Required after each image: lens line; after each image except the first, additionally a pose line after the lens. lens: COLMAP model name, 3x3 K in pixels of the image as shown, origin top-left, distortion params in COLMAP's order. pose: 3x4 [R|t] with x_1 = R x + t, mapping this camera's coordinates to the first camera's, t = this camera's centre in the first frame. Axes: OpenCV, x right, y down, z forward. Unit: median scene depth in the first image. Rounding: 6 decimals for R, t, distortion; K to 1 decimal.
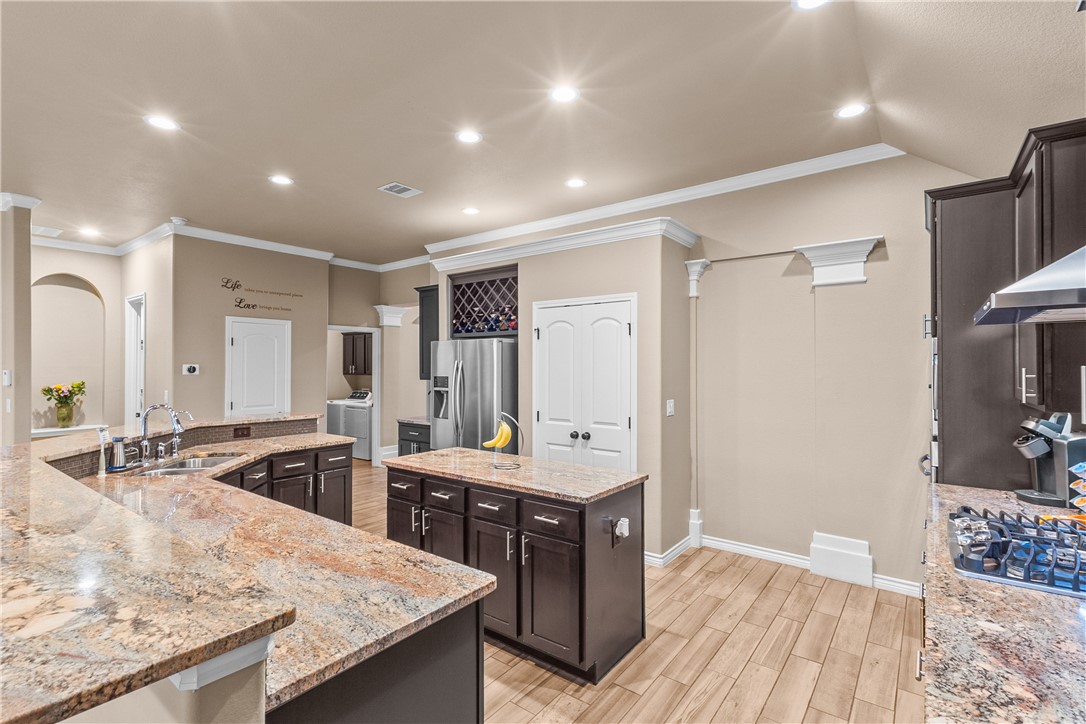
lens RADIAL K [[503.4, 0, 540.5], [0, 503.4, 357.7], [0, 0, 1]] dist [0.015042, -0.000356]
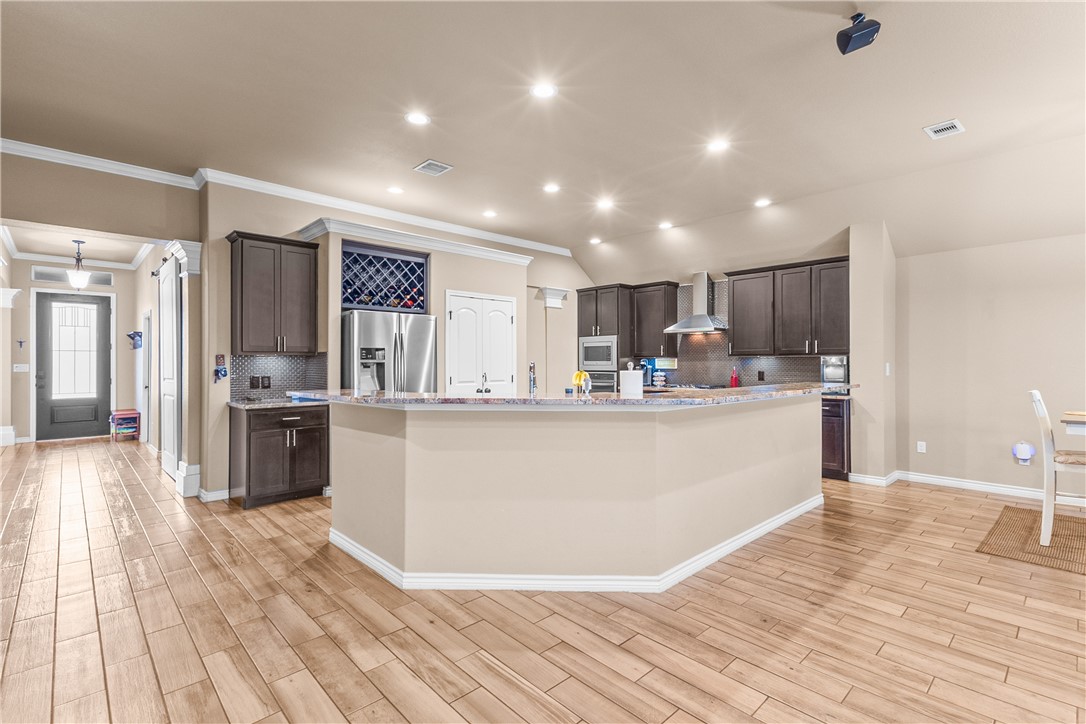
lens RADIAL K [[503.4, 0, 540.5], [0, 503.4, 357.7], [0, 0, 1]] dist [0.015042, -0.000356]
pose [[0.154809, 0.006712, 0.987922, -1.305239], [-0.014155, 0.999889, -0.004575, 0.065485], [-0.987843, -0.013276, 0.154887, 0.626111]]
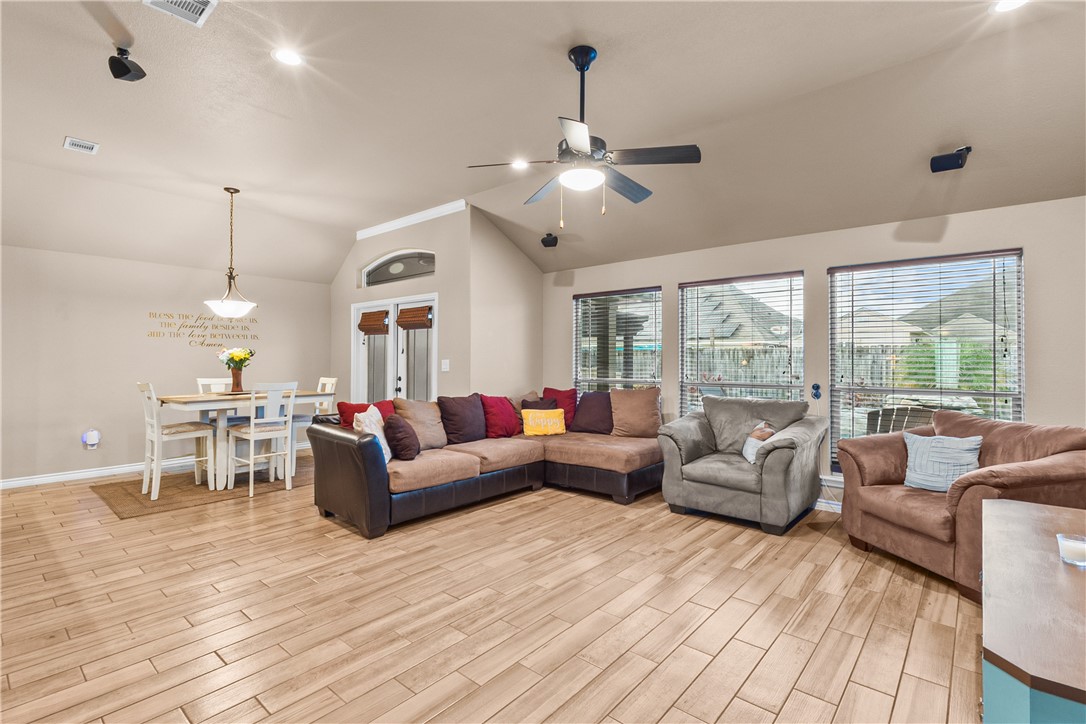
lens RADIAL K [[503.4, 0, 540.5], [0, 503.4, 357.7], [0, 0, 1]] dist [0.015042, -0.000356]
pose [[-0.998306, -0.001346, 0.058172, -1.248058], [-0.002428, 0.999825, -0.018535, 0.068534], [-0.058137, -0.018645, -0.998135, 0.980796]]
